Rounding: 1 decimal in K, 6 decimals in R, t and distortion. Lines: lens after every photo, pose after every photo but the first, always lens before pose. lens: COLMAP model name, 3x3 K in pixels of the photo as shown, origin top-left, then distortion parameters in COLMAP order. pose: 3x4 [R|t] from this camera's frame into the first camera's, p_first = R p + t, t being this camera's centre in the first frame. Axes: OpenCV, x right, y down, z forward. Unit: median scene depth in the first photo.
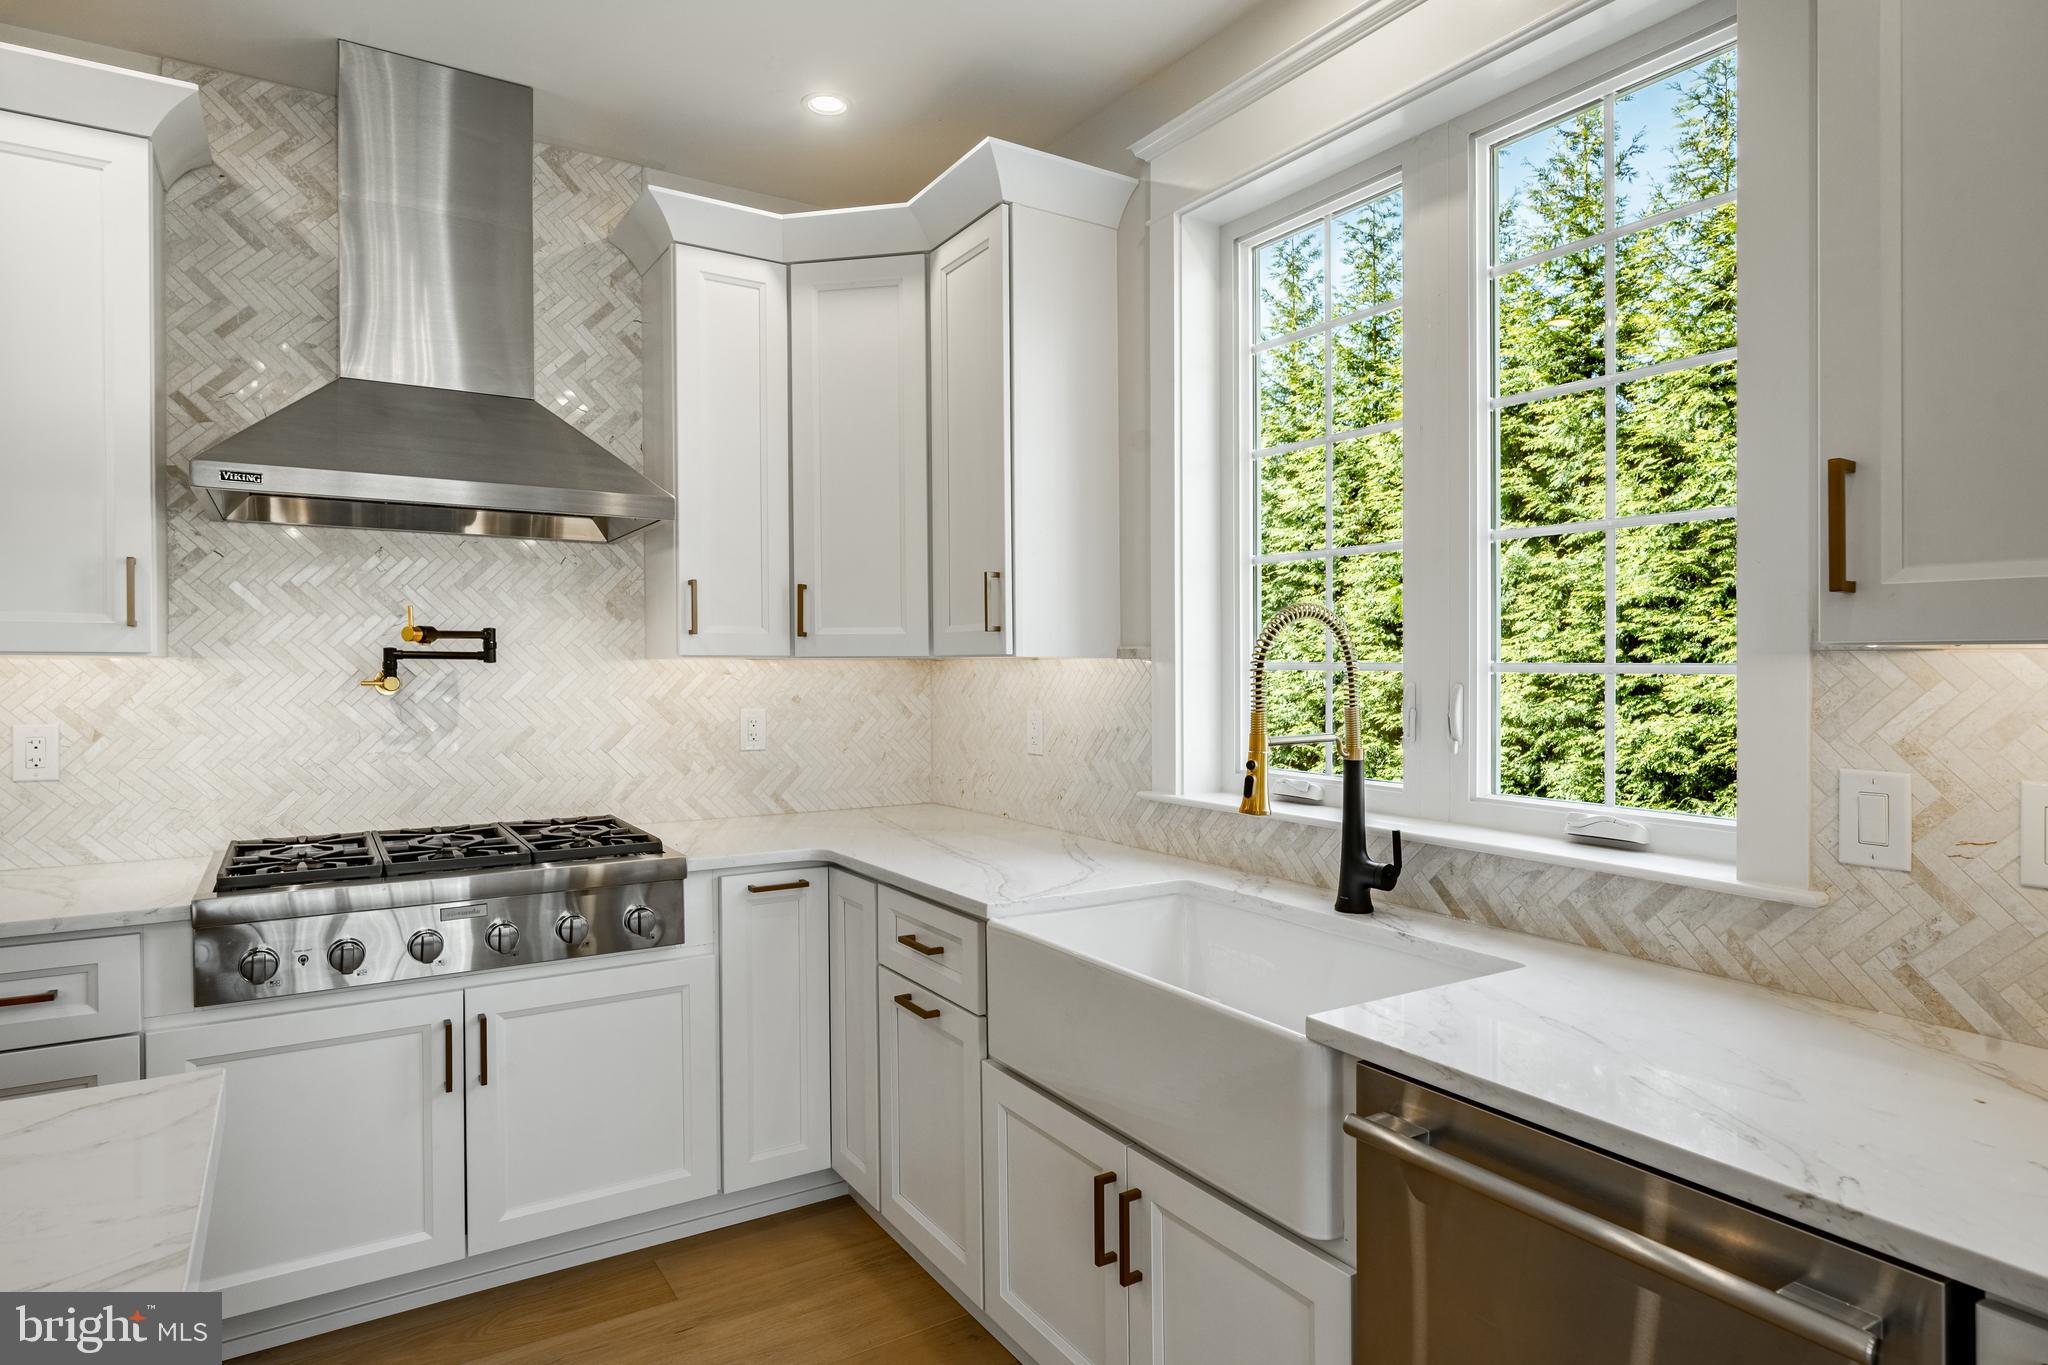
lens RADIAL K [[1127.4, 0, 1034.0], [0, 1127.4, 677.7], [0, 0, 1]] dist [-0.004601, 0.002319]
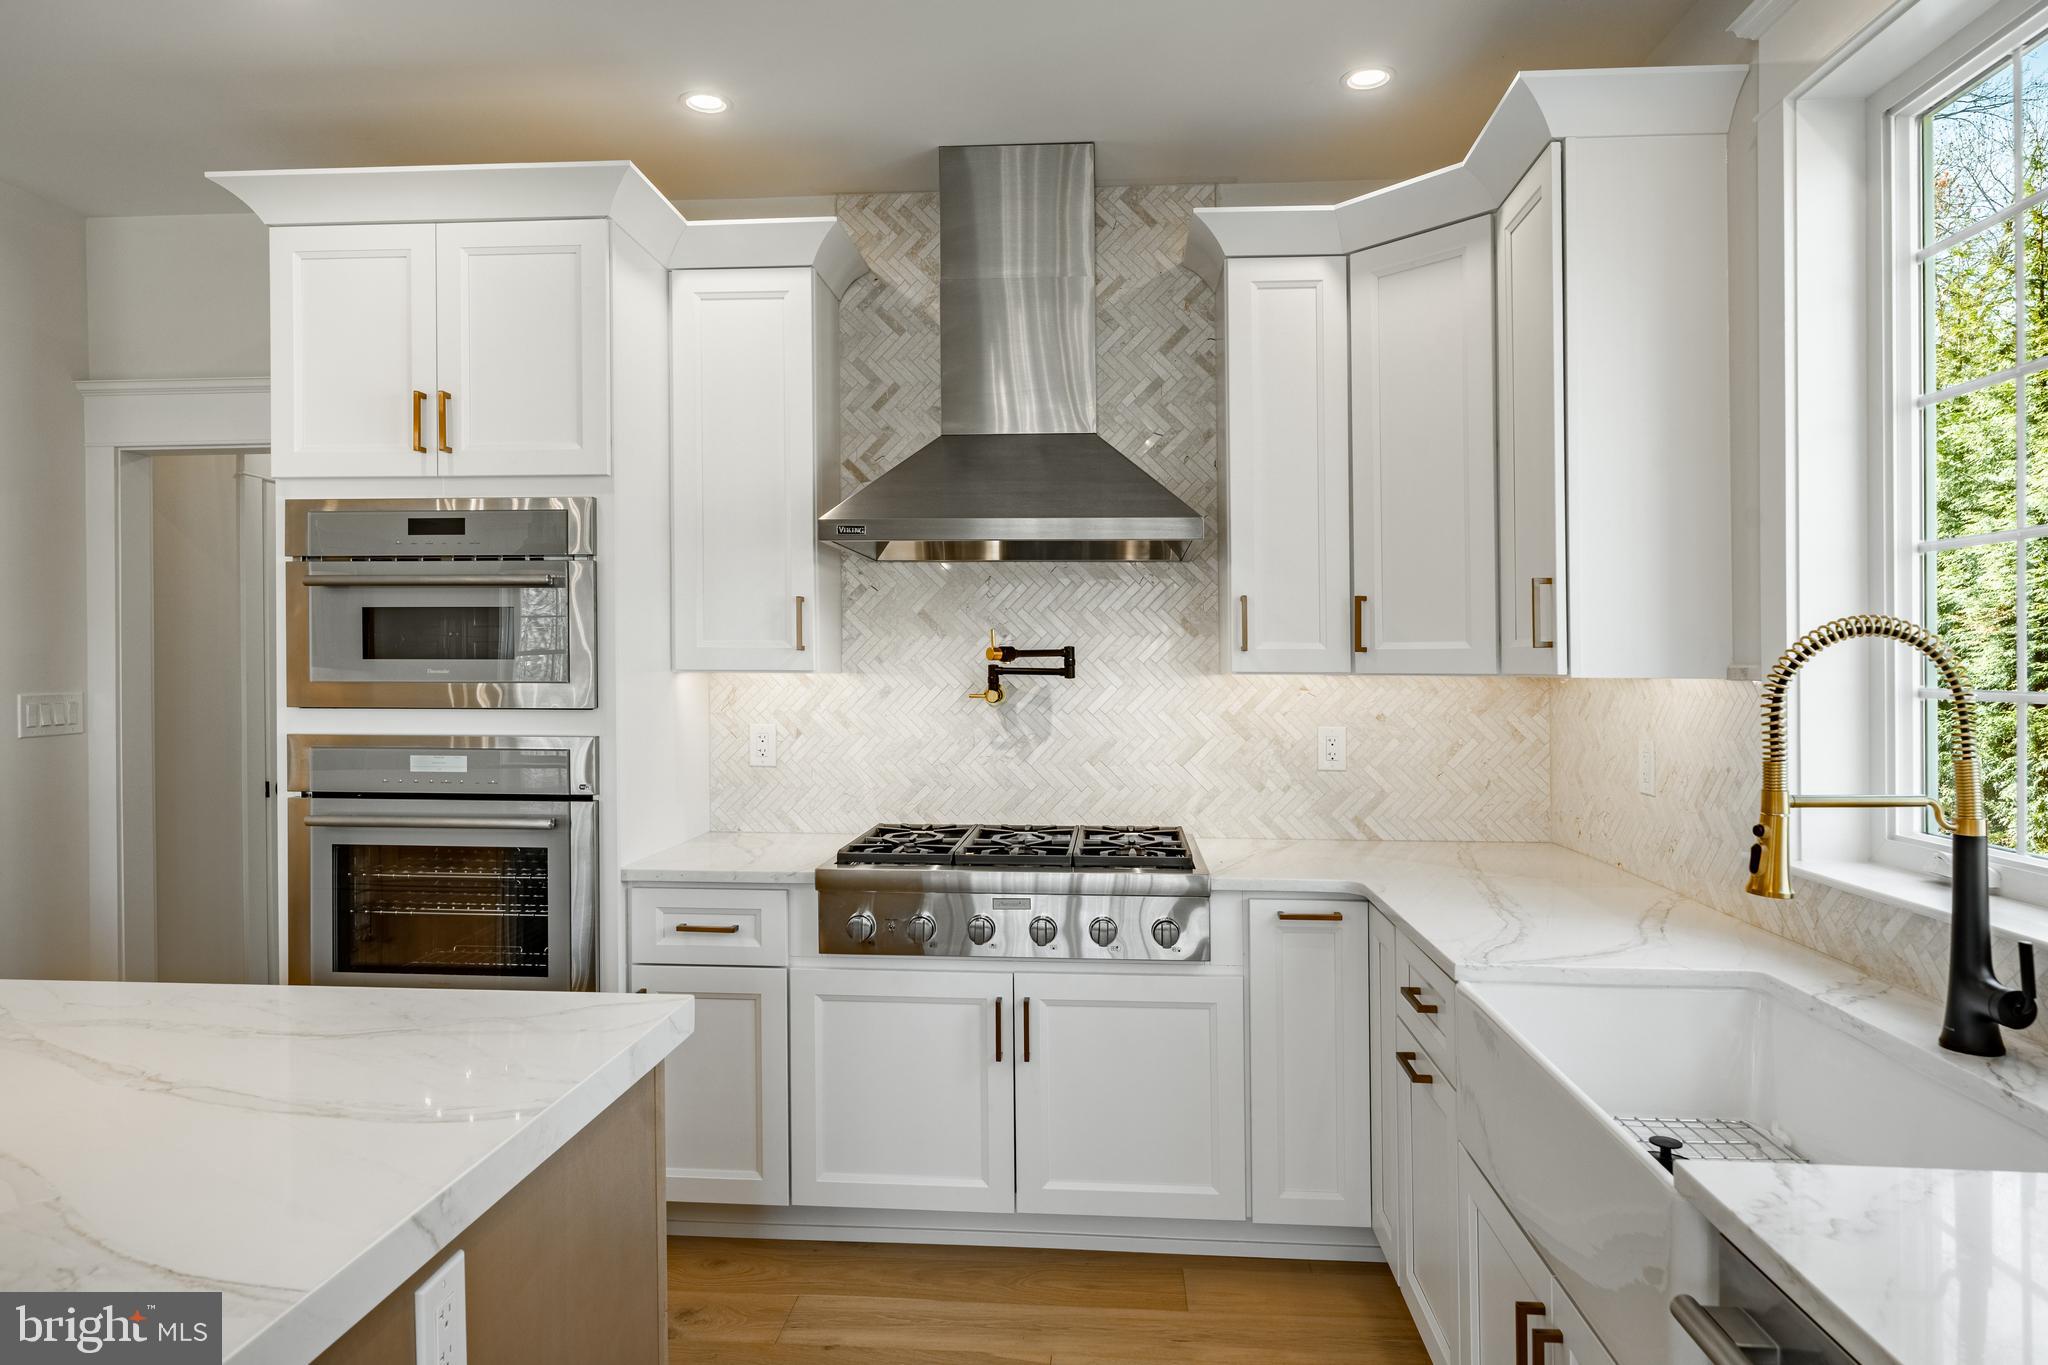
lens RADIAL K [[1224.6, 0, 1039.3], [0, 1224.6, 684.3], [0, 0, 1]] dist [-0.004688, -0.006560]
pose [[0.805235, 0.011778, -0.592838, 0.210151], [-0.010018, 0.999930, 0.006258, -0.015737], [0.592871, 0.000900, 0.805297, 0.033675]]
